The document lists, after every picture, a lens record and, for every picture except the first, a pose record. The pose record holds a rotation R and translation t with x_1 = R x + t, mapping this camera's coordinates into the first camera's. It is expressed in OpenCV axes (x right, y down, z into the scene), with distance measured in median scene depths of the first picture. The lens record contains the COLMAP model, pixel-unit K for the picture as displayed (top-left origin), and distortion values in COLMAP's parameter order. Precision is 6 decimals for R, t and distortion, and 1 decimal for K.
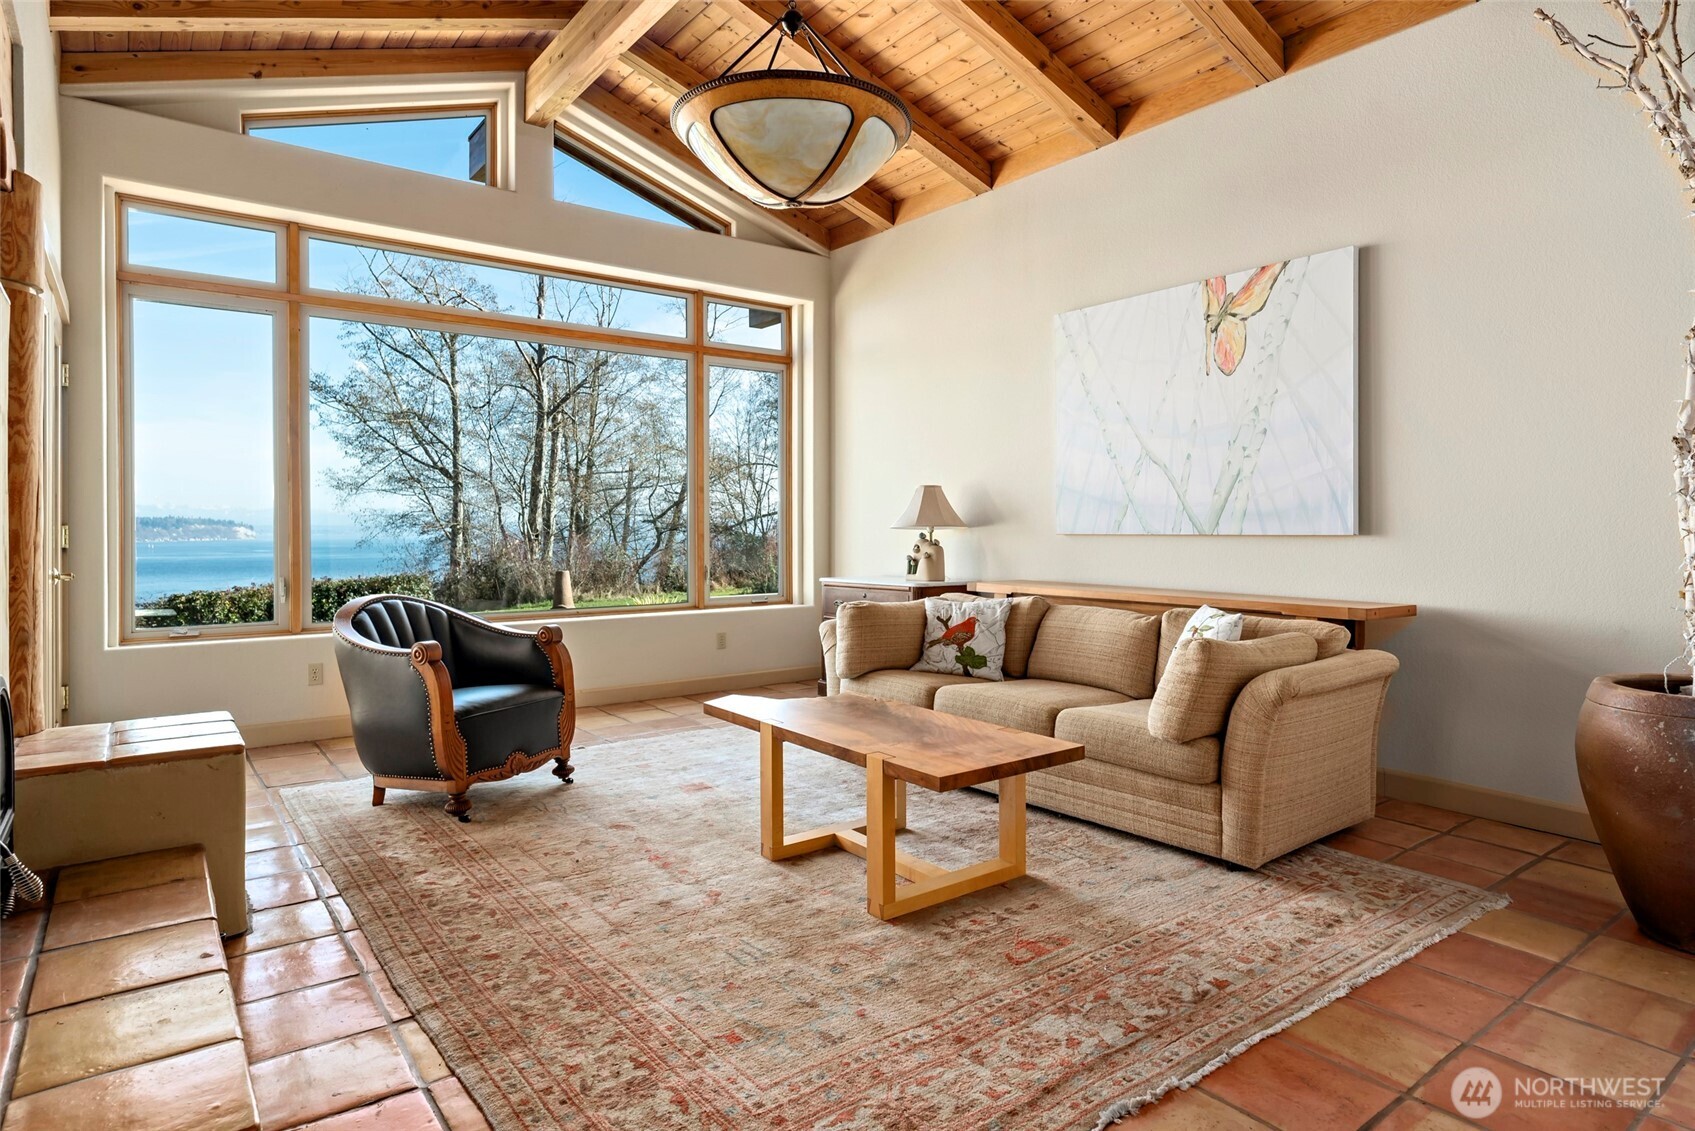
lens RADIAL K [[948.9, 0, 852.4], [0, 948.9, 534.7], [0, 0, 1]] dist [-0.000512, 0.000133]
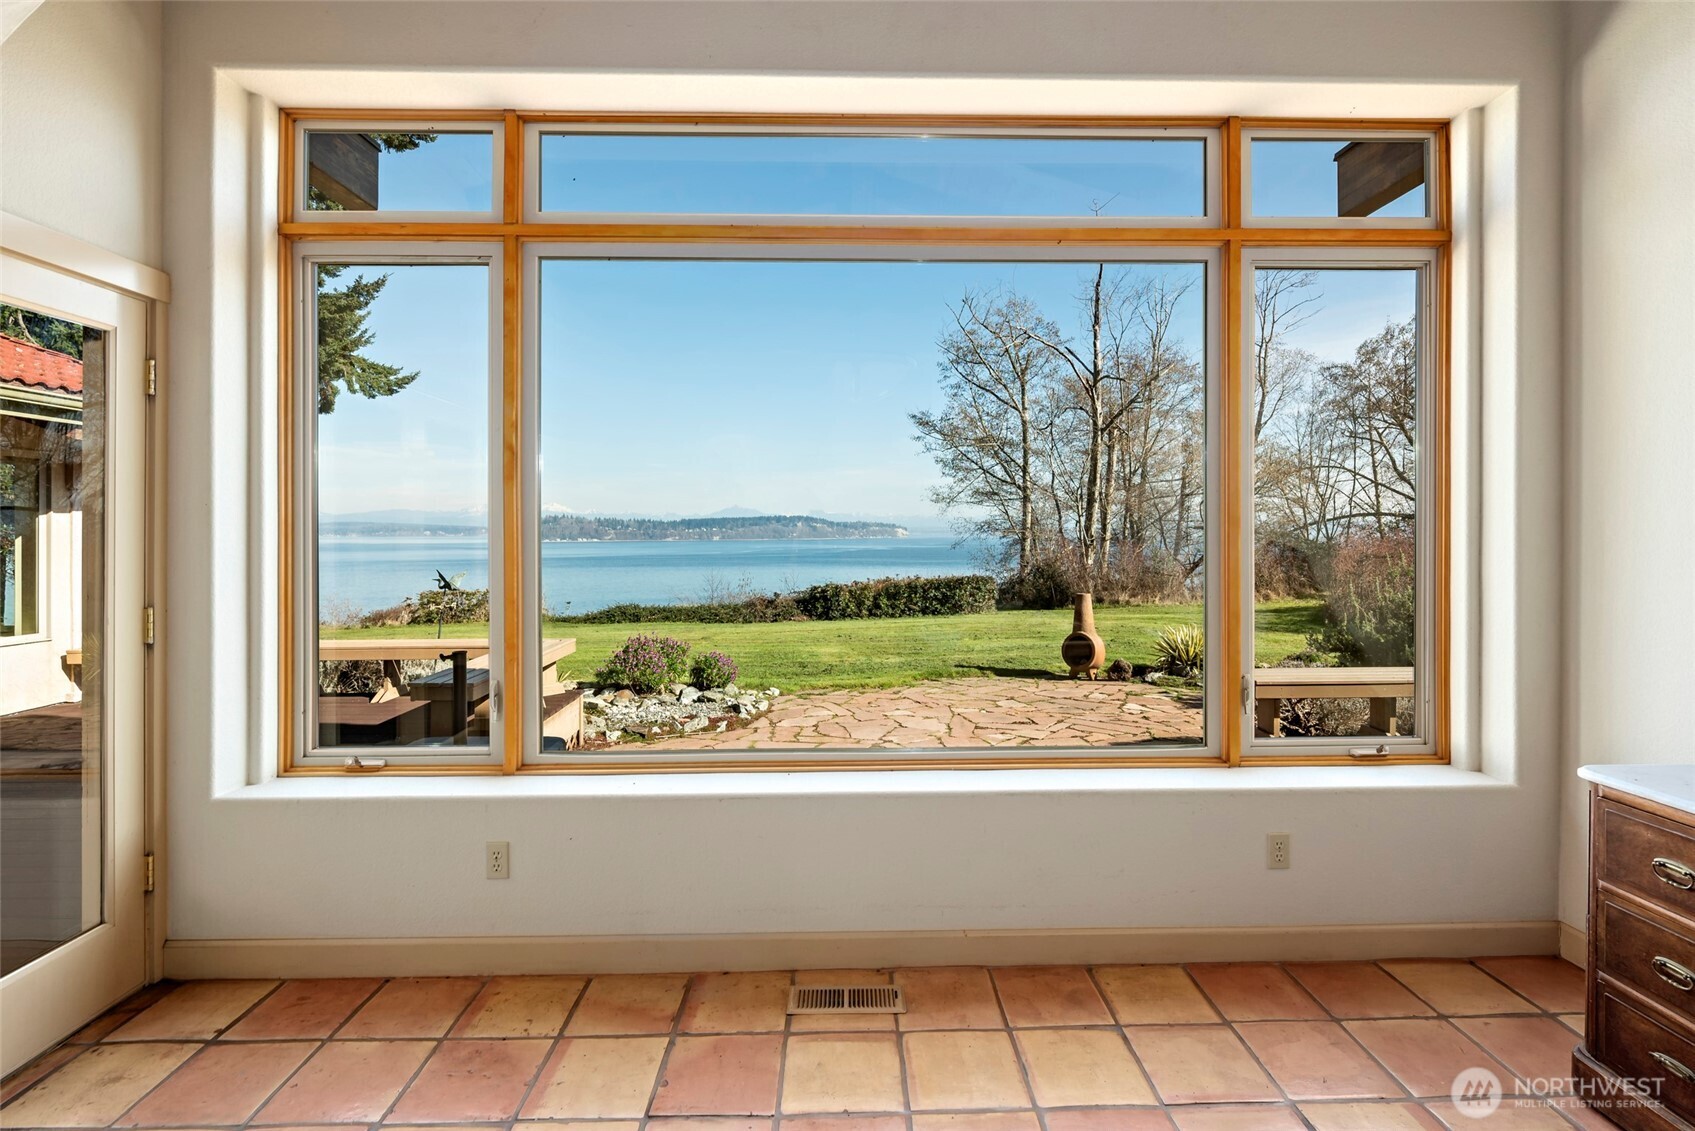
lens RADIAL K [[791.9, 0, 858.0], [0, 791.9, 537.8], [0, 0, 1]] dist [-0.001606, -0.000108]
pose [[0.810324, 0.005412, -0.585957, -0.011345], [-0.002714, 0.999981, 0.005484, -0.006100], [0.585976, -0.002854, 0.810324, 0.081772]]
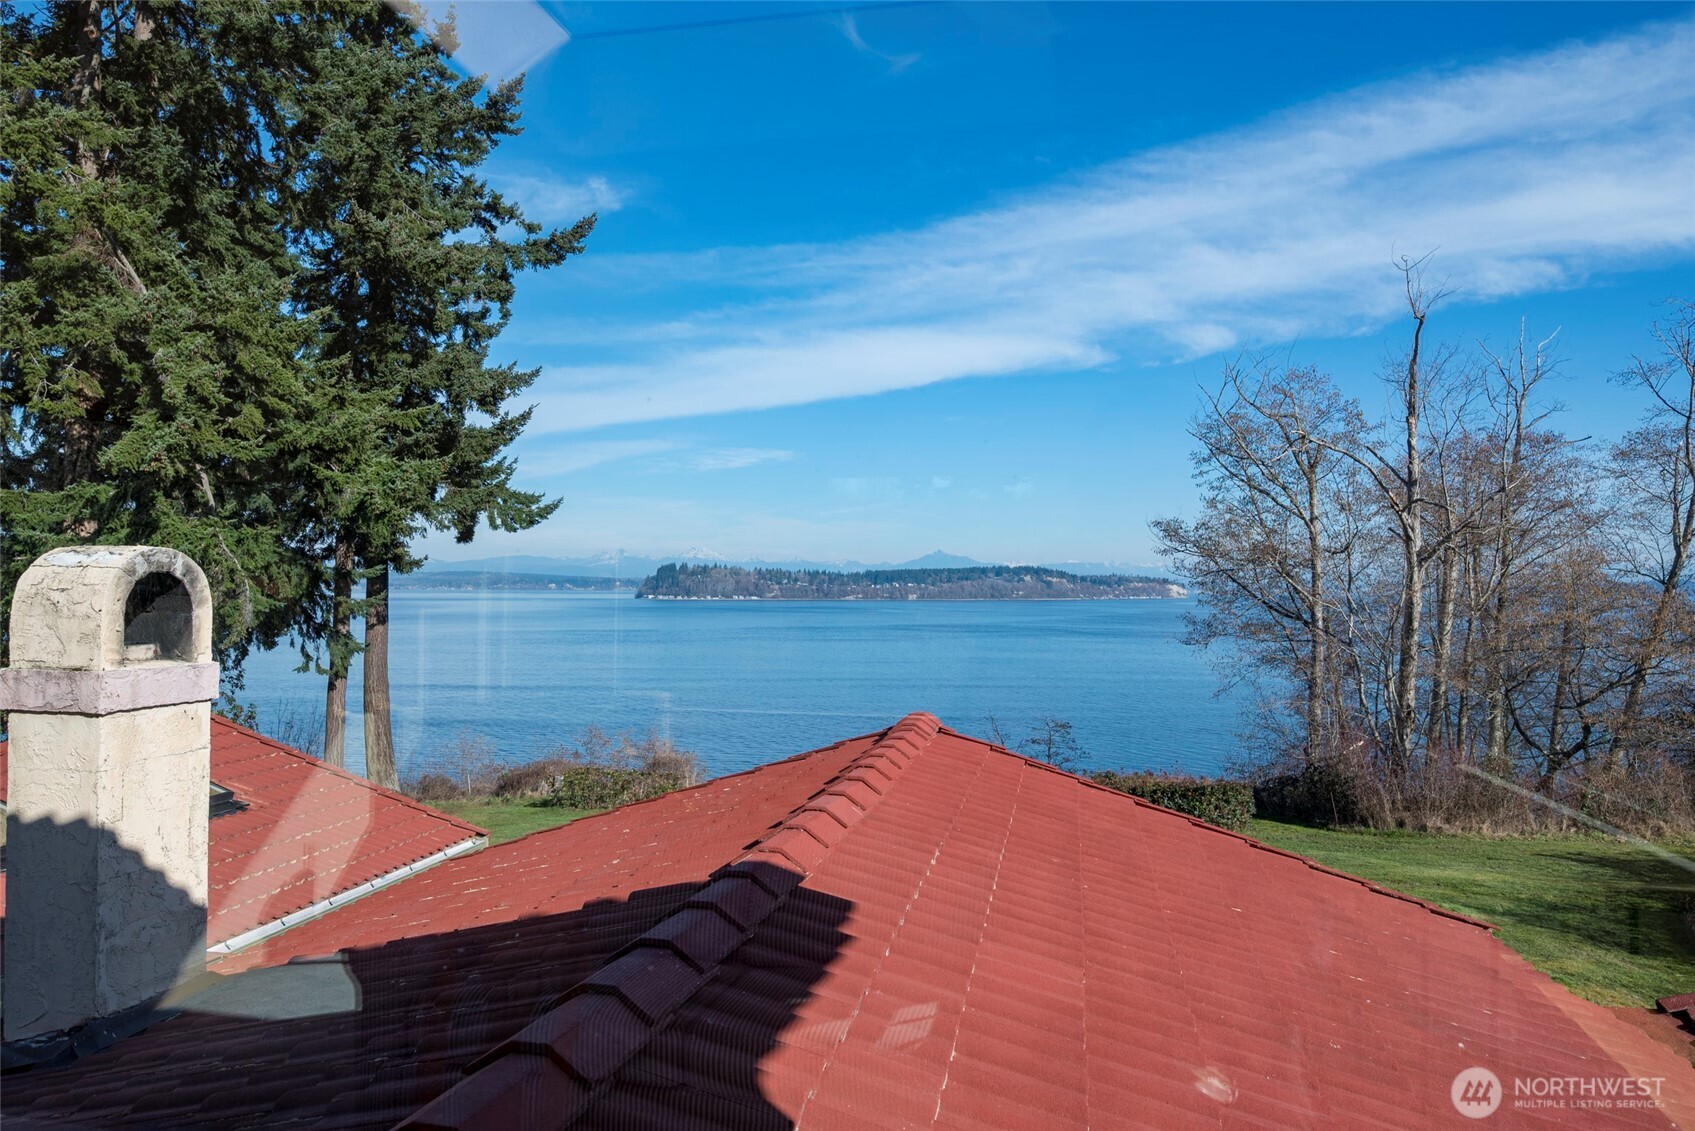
lens RADIAL K [[1101.8, 0, 847.5], [0, 1101.8, 565.5], [0, 0, 1]] dist [-0.000648, 0.000583]
pose [[0.650527, -0.009579, -0.759423, 0.058571], [-0.007957, 0.999780, -0.019427, -0.090072], [0.759441, 0.018681, 0.650307, 0.032574]]
